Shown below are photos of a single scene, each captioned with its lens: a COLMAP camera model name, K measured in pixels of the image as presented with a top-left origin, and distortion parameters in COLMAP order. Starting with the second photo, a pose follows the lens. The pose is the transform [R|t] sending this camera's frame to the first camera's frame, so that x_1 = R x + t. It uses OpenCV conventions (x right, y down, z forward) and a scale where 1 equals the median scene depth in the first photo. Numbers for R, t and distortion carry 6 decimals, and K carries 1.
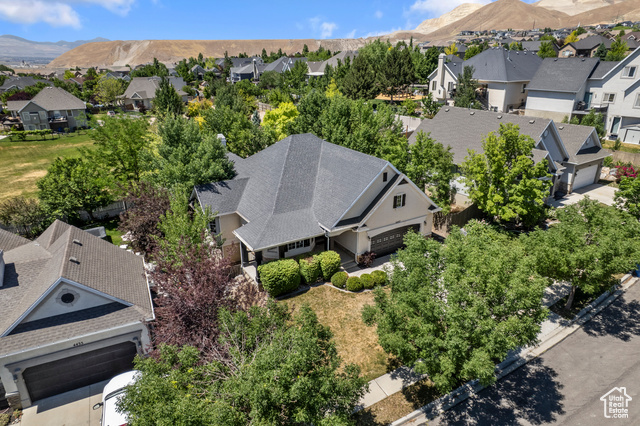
lens RADIAL K [[407.9, 0, 321.3], [0, 407.9, 216.9], [0, 0, 1]] dist [-0.082457, 0.075584]
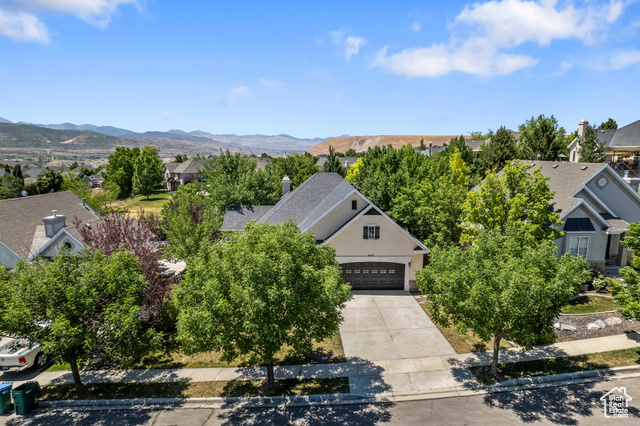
lens RADIAL K [[407.9, 0, 321.3], [0, 407.9, 216.9], [0, 0, 1]] dist [-0.082457, 0.075584]
pose [[0.864100, 0.085373, -0.496027, 0.572308], [-0.191386, 0.967215, -0.166932, 0.110357], [0.465514, 0.239178, 0.852110, 0.111690]]
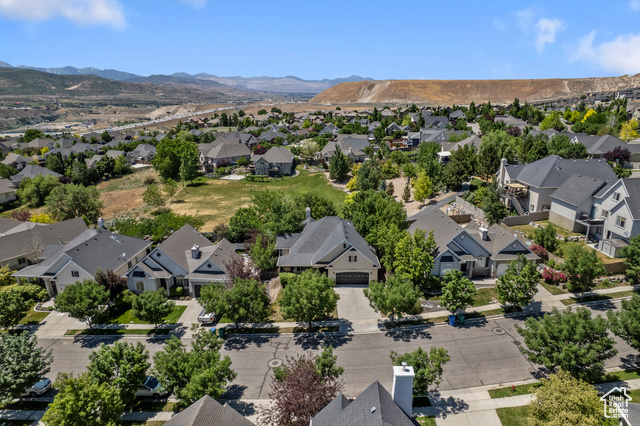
lens RADIAL K [[407.9, 0, 321.3], [0, 407.9, 216.9], [0, 0, 1]] dist [-0.082457, 0.075584]
pose [[0.853657, 0.149782, -0.498834, 1.053020], [-0.189190, 0.981511, -0.029049, -0.157139], [0.485260, 0.119173, 0.866210, -0.873906]]
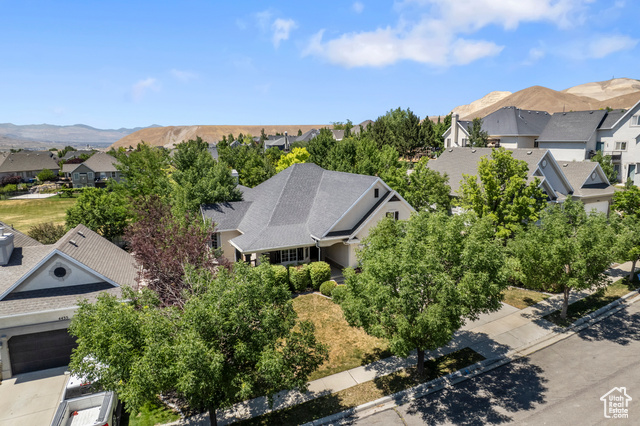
lens RADIAL K [[407.9, 0, 321.3], [0, 407.9, 216.9], [0, 0, 1]] dist [-0.082457, 0.075584]
pose [[0.996271, 0.011964, -0.085450, 0.103203], [-0.028211, 0.981076, -0.191556, 0.160756], [0.081541, 0.193252, 0.977755, -0.015227]]
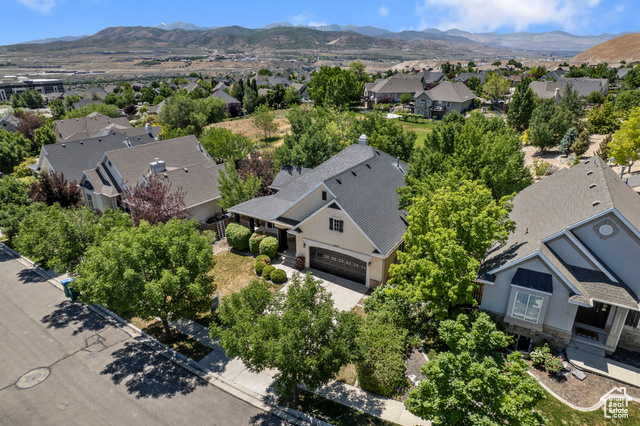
lens RADIAL K [[407.9, 0, 321.3], [0, 407.9, 216.9], [0, 0, 1]] dist [-0.082457, 0.075584]
pose [[0.441717, 0.339768, -0.830327, 0.999055], [-0.327807, 0.922643, 0.203157, -0.248544], [0.835122, 0.182449, 0.518925, 0.458956]]
